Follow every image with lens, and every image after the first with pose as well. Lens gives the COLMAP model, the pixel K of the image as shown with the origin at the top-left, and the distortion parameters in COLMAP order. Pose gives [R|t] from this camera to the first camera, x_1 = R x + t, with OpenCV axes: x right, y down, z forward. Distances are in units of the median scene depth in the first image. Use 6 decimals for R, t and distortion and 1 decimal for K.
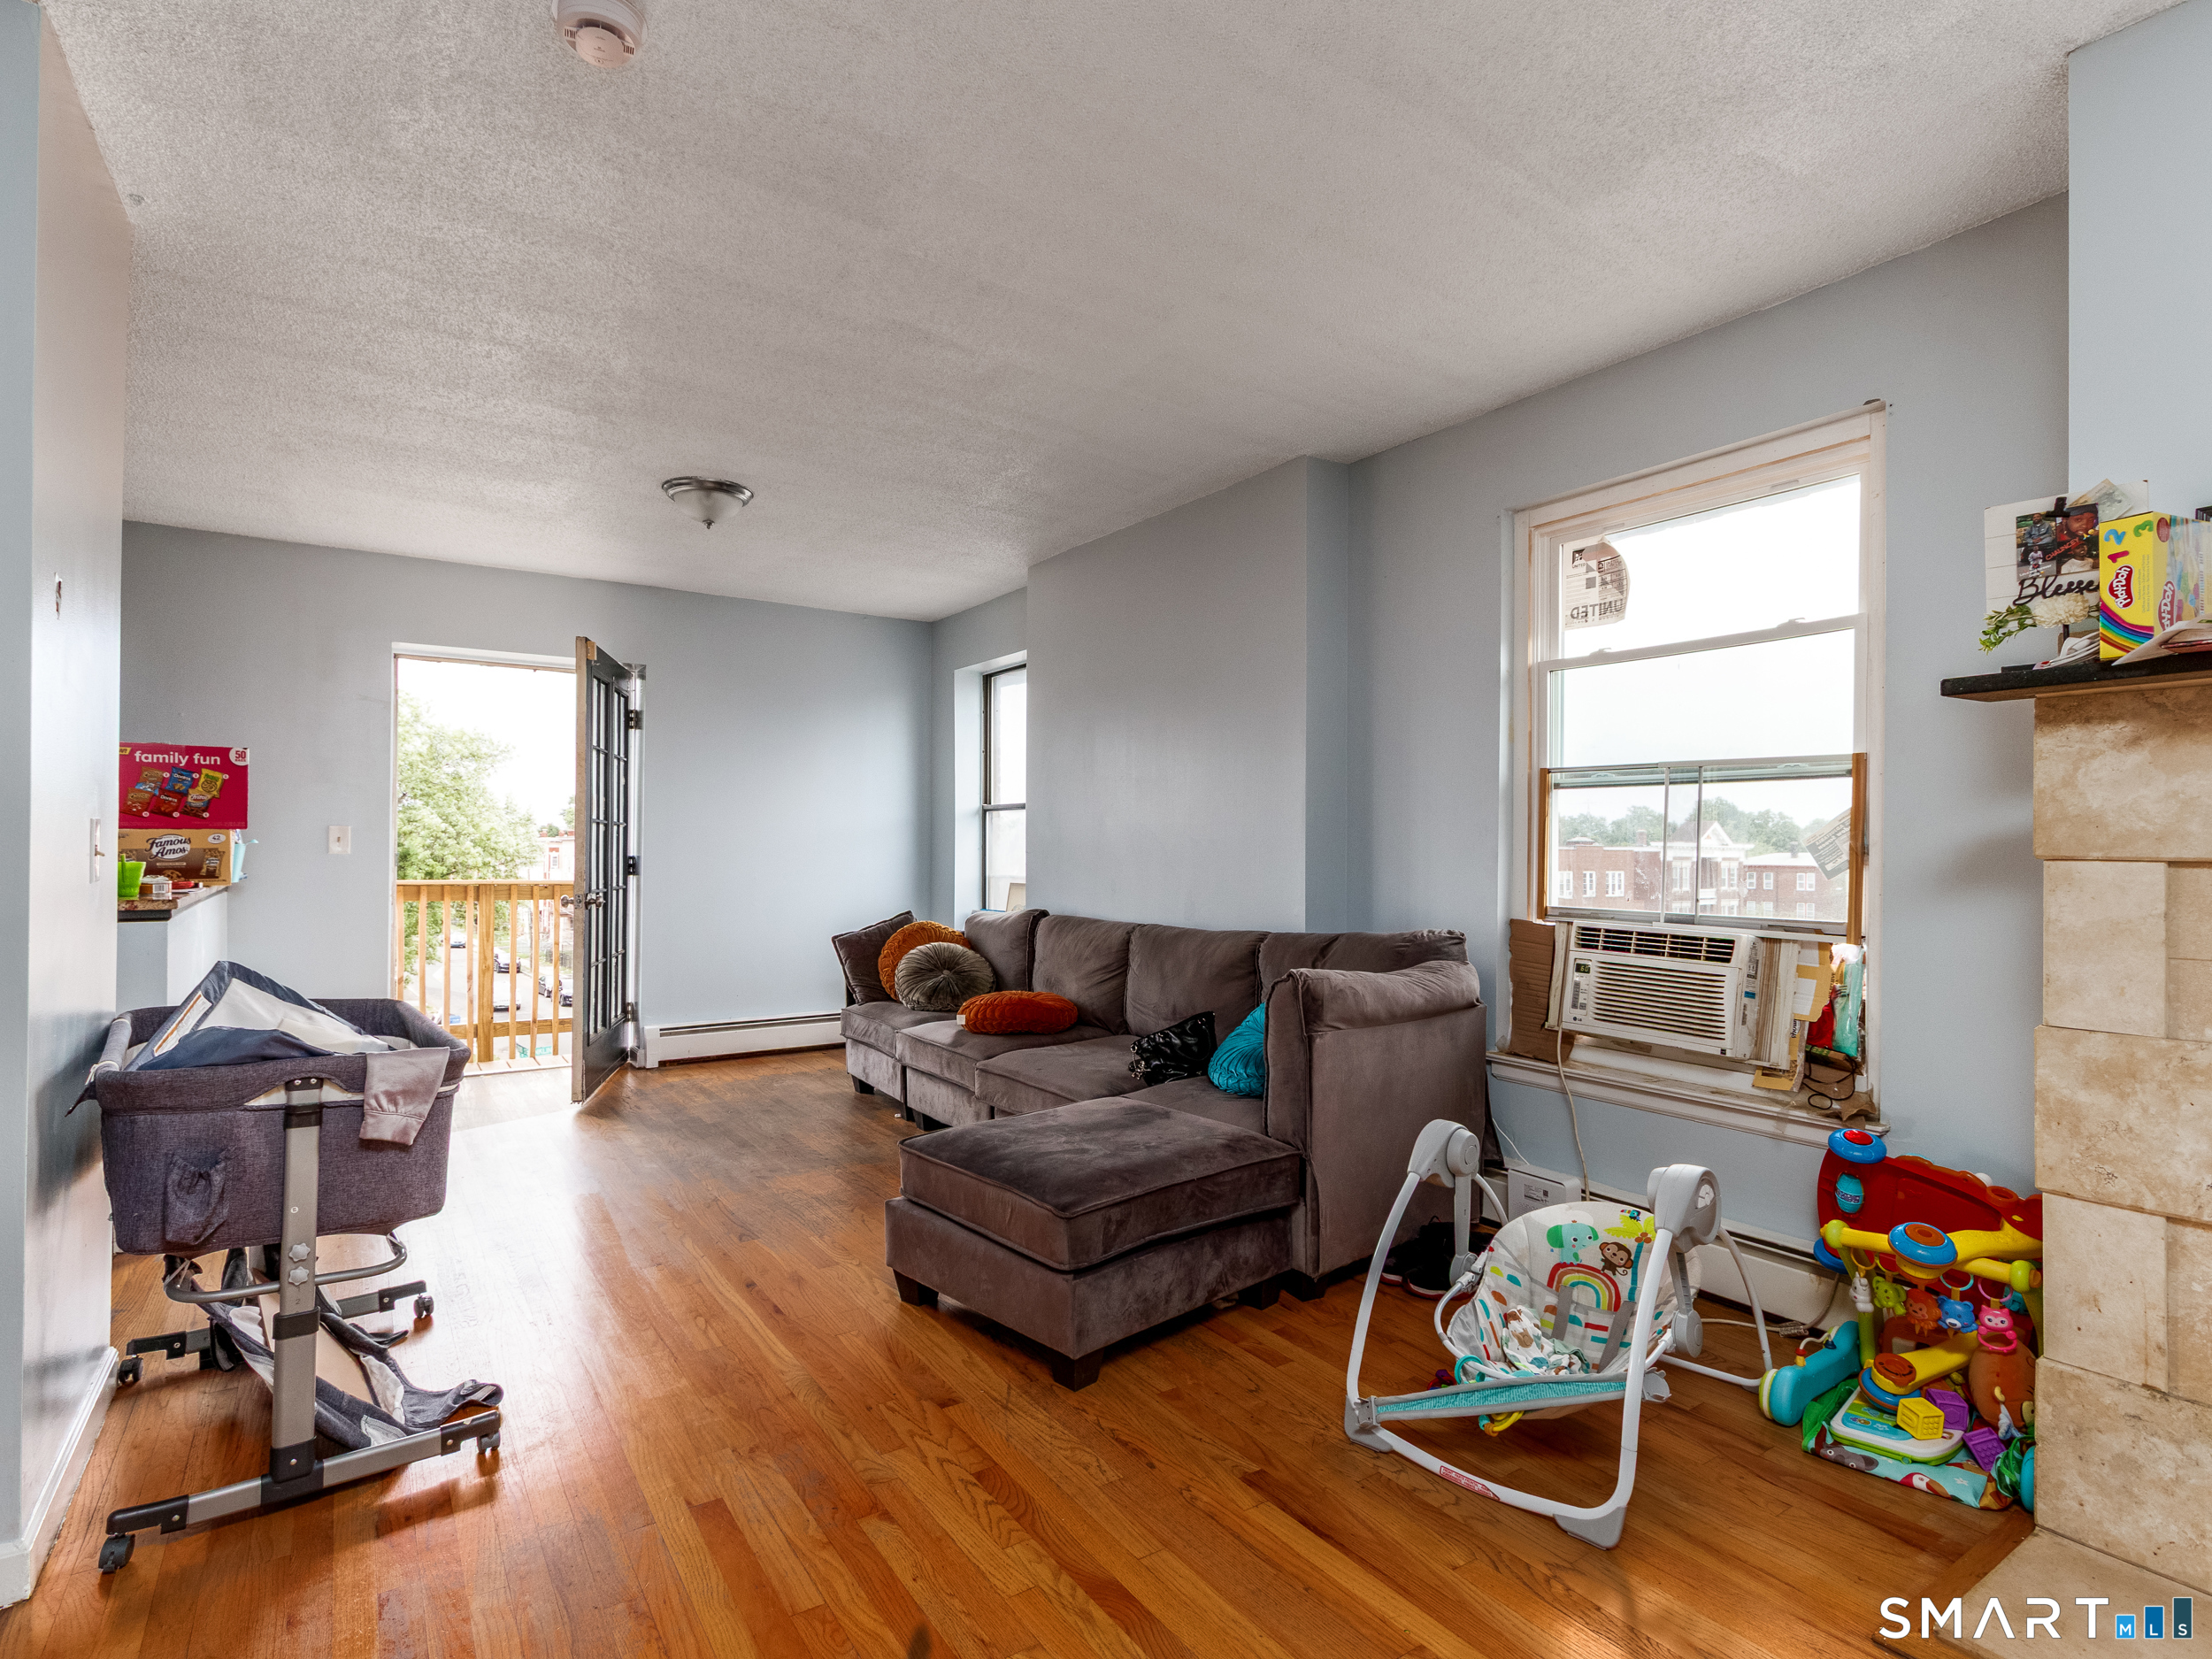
lens RADIAL K [[1162.1, 0, 1100.0], [0, 1162.1, 838.3], [0, 0, 1]] dist [0.009947, -0.005585]
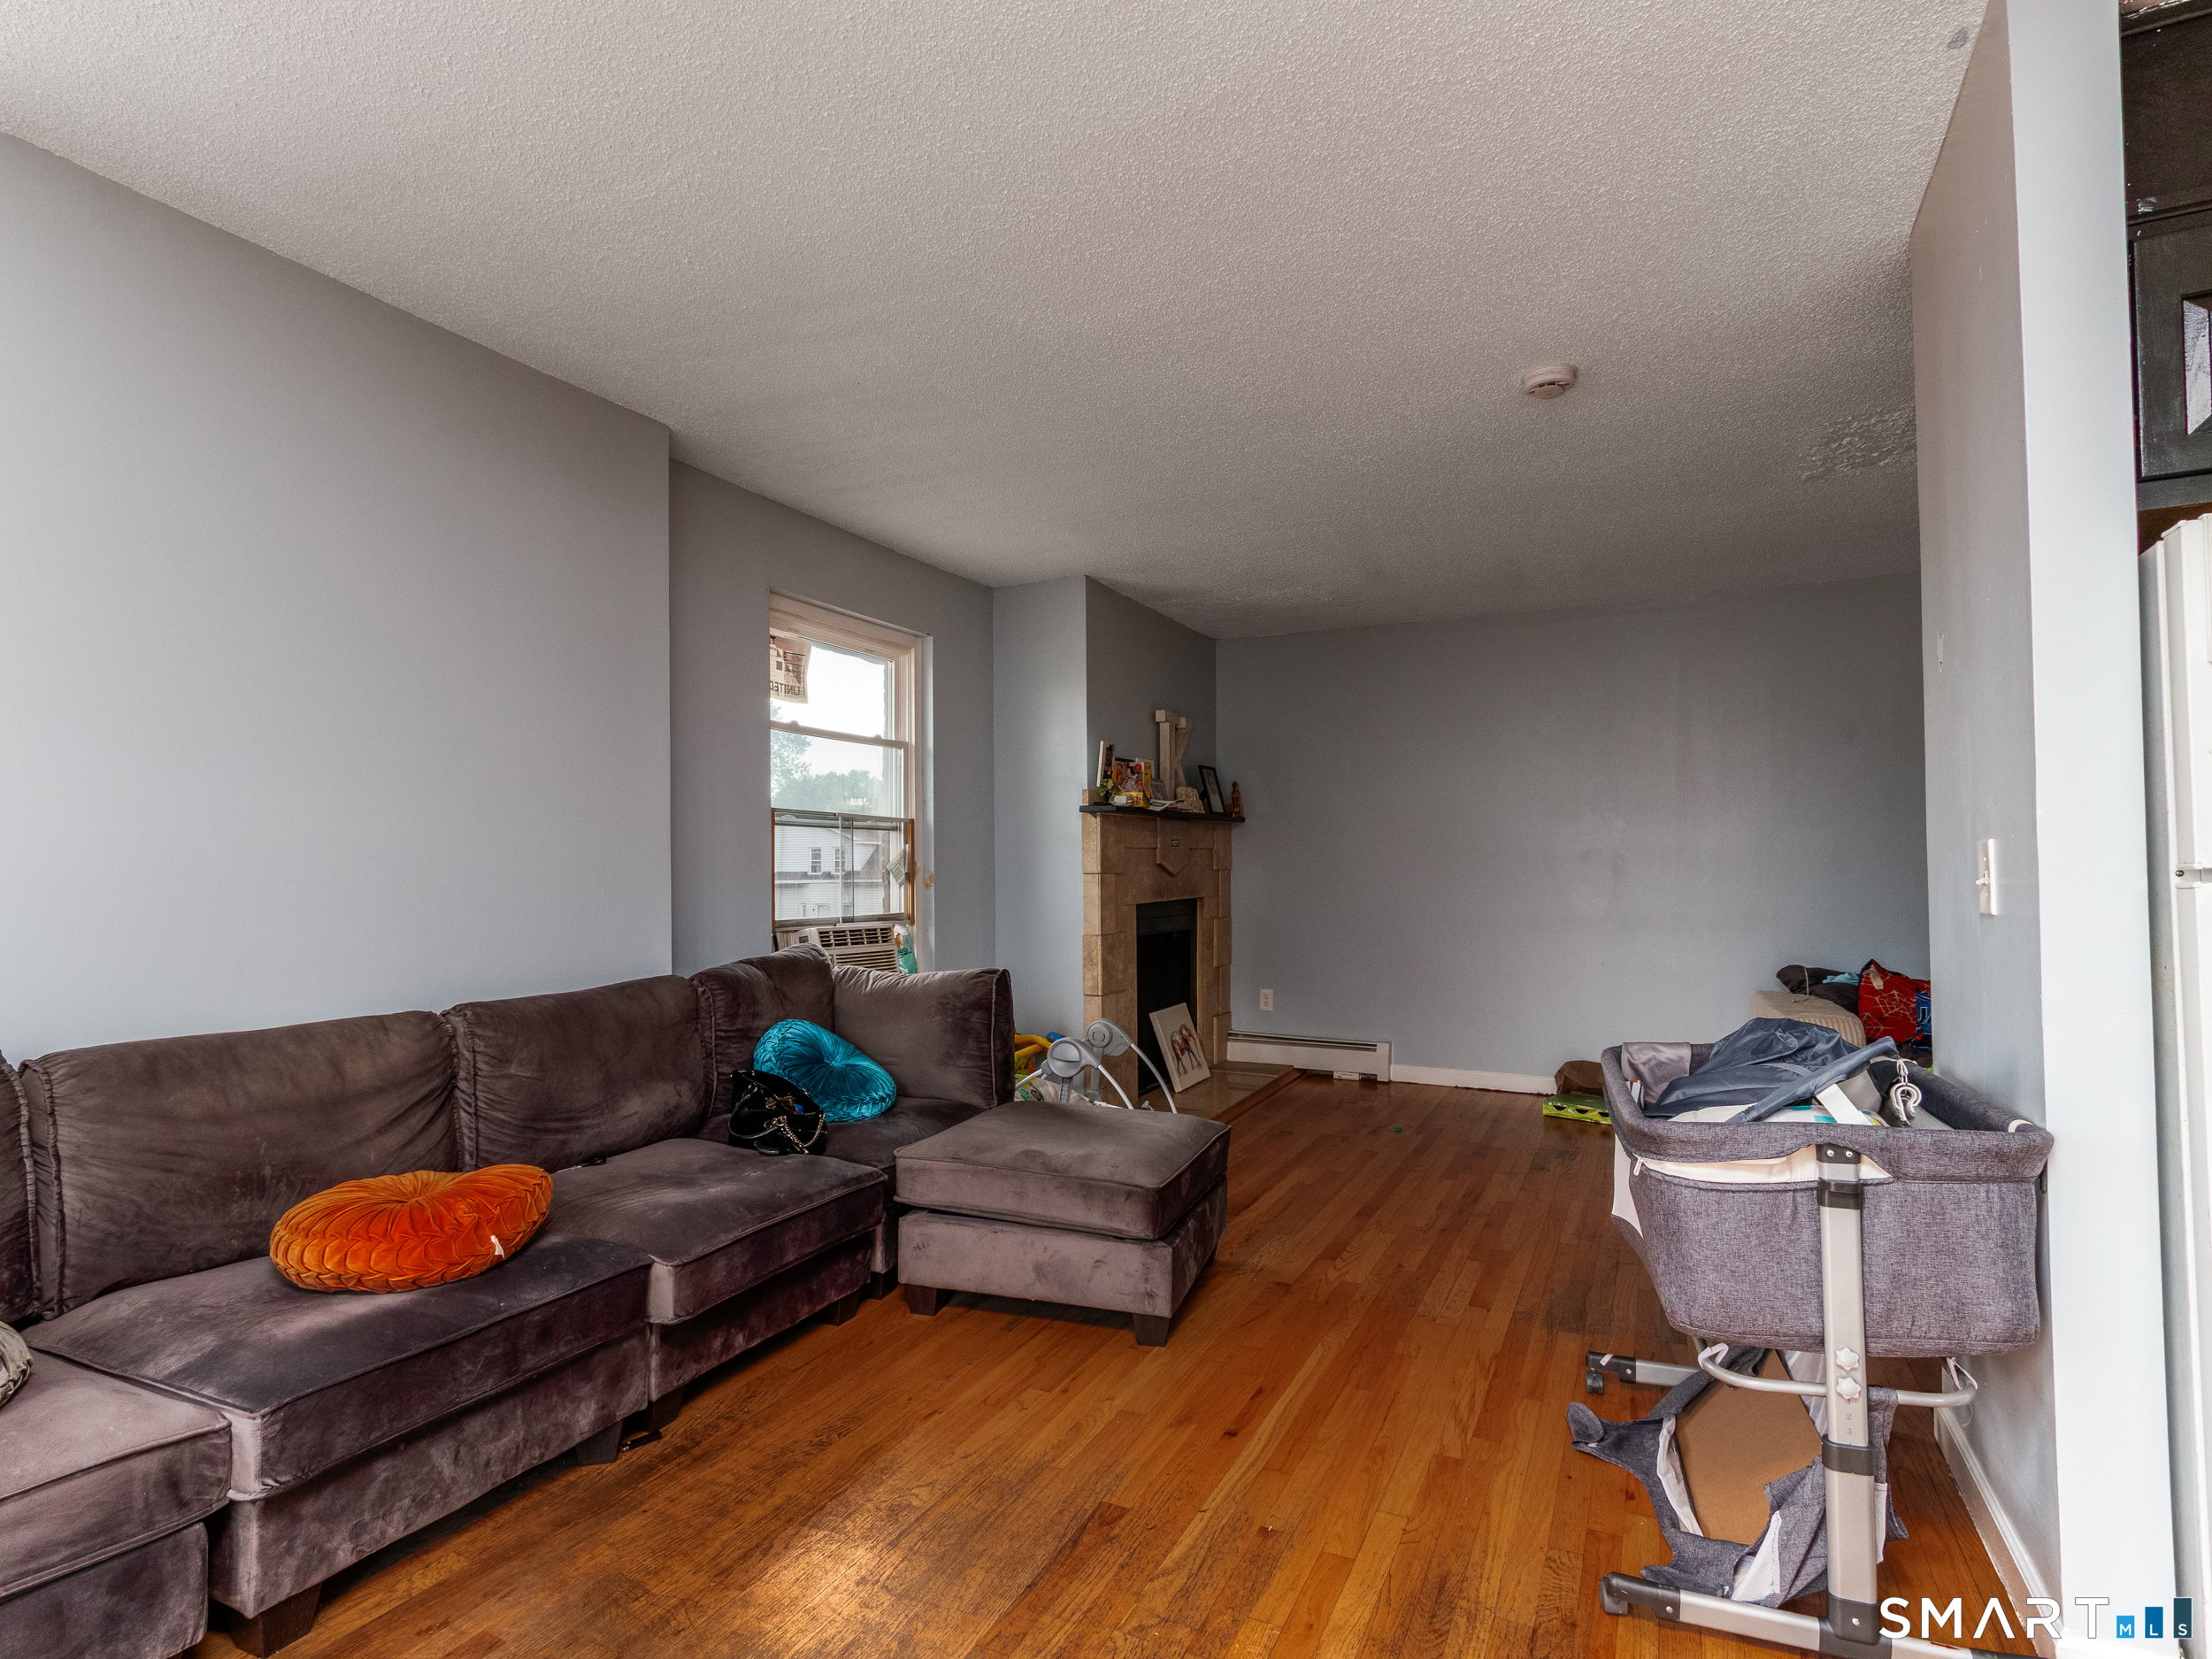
lens RADIAL K [[1162.1, 0, 1104.4], [0, 1162.1, 832.1], [0, 0, 1]] dist [0.009947, -0.005585]
pose [[-0.520767, 0.030563, 0.853152, -0.963955], [0.001362, 0.999387, -0.034971, 0.009848], [-0.853698, -0.017050, -0.520490, 1.534731]]
